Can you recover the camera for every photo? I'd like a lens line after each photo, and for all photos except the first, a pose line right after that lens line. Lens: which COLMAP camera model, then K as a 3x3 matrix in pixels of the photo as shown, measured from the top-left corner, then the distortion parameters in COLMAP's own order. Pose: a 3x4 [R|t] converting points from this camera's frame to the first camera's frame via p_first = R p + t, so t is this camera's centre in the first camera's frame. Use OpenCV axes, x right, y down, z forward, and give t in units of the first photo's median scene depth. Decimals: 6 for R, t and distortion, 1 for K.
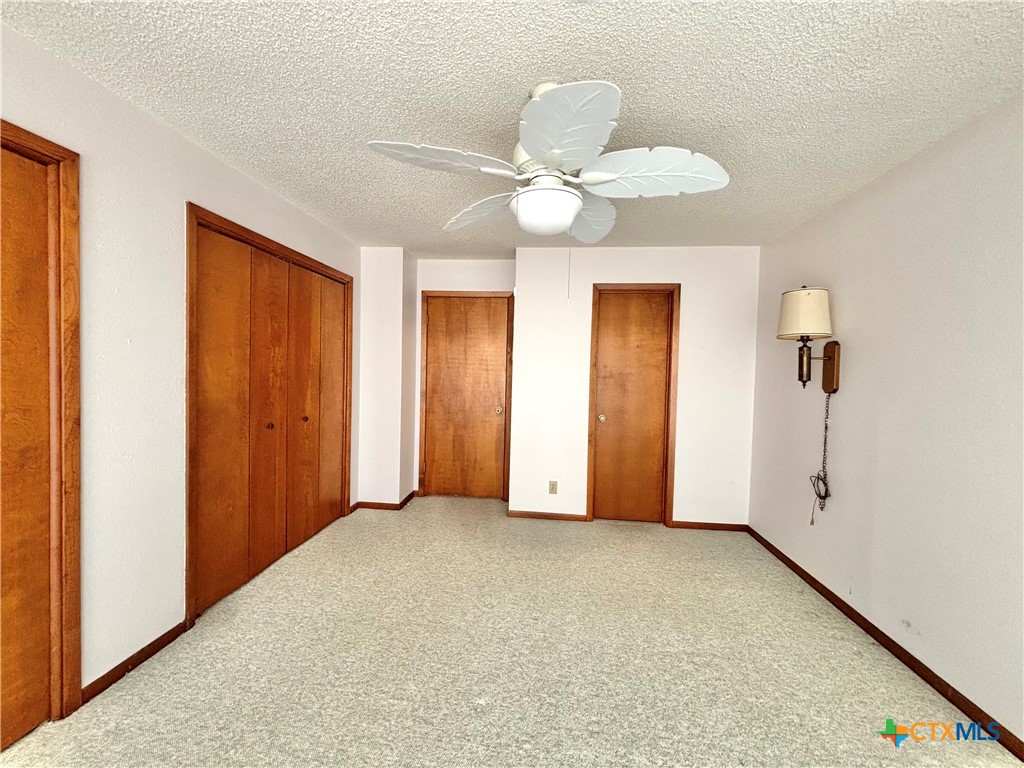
lens RADIAL K [[410.8, 0, 509.5], [0, 410.8, 382.7], [0, 0, 1]] dist [-0.002428, 0.001663]
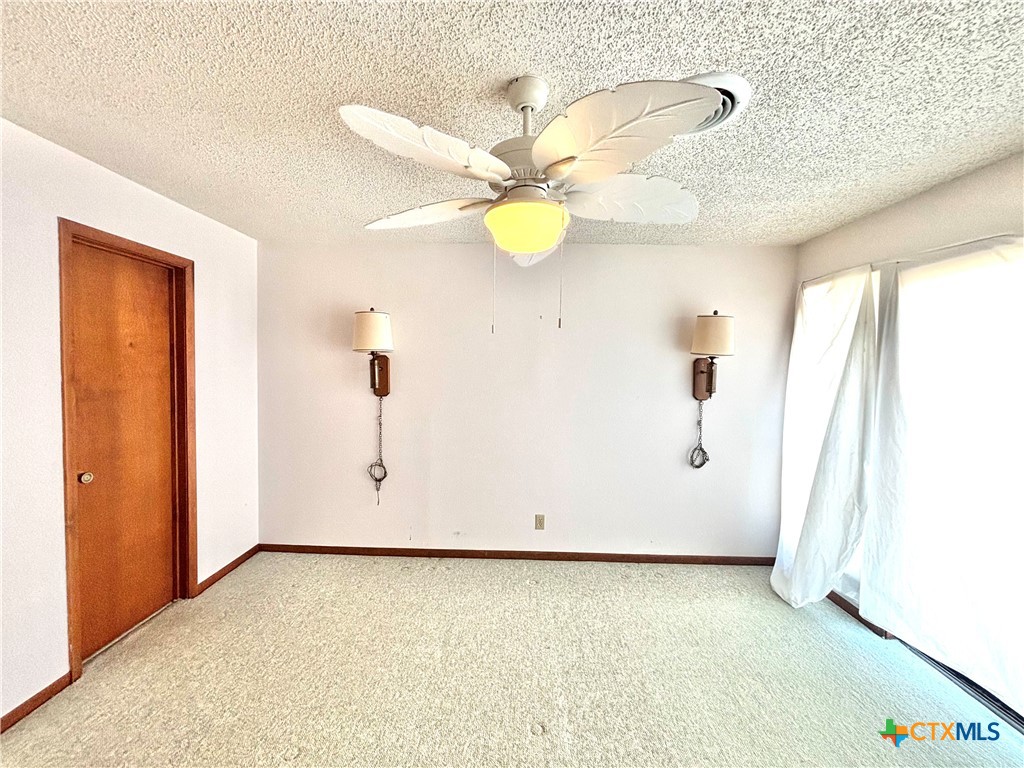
lens RADIAL K [[410.8, 0, 508.6], [0, 410.8, 383.8], [0, 0, 1]] dist [-0.002428, 0.001663]
pose [[-0.071249, -0.065894, 0.995280, -0.451657], [0.013924, 0.997653, 0.067048, -0.083872], [-0.997361, 0.018635, -0.070164, 0.633455]]
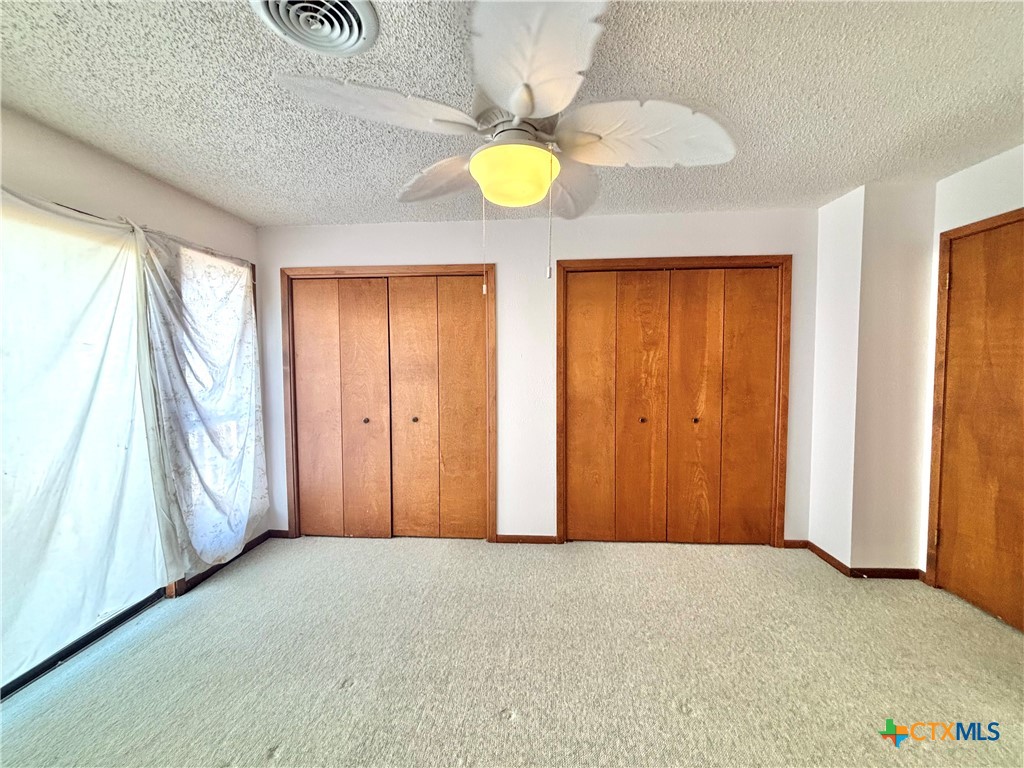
lens RADIAL K [[410.8, 0, 509.0], [0, 410.8, 381.8], [0, 0, 1]] dist [-0.002428, 0.001663]
pose [[0.034985, 0.022034, -0.999145, 0.523425], [-0.026993, 0.999413, 0.021095, -0.015073], [0.999023, 0.026232, 0.035559, 0.558878]]
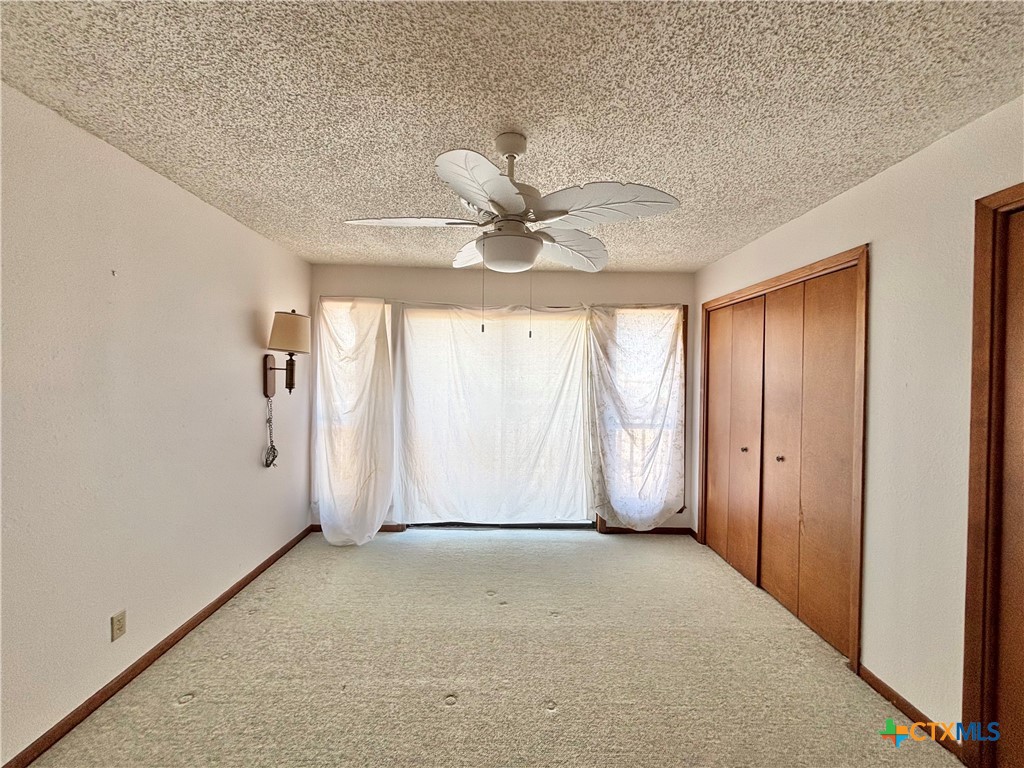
lens RADIAL K [[410.8, 0, 510.8], [0, 410.8, 385.7], [0, 0, 1]] dist [-0.002428, 0.001663]
pose [[-0.991564, -0.033492, -0.125214, 0.120917], [-0.040269, 0.997835, 0.051993, -0.070785], [0.123201, 0.056596, -0.990767, 1.191399]]
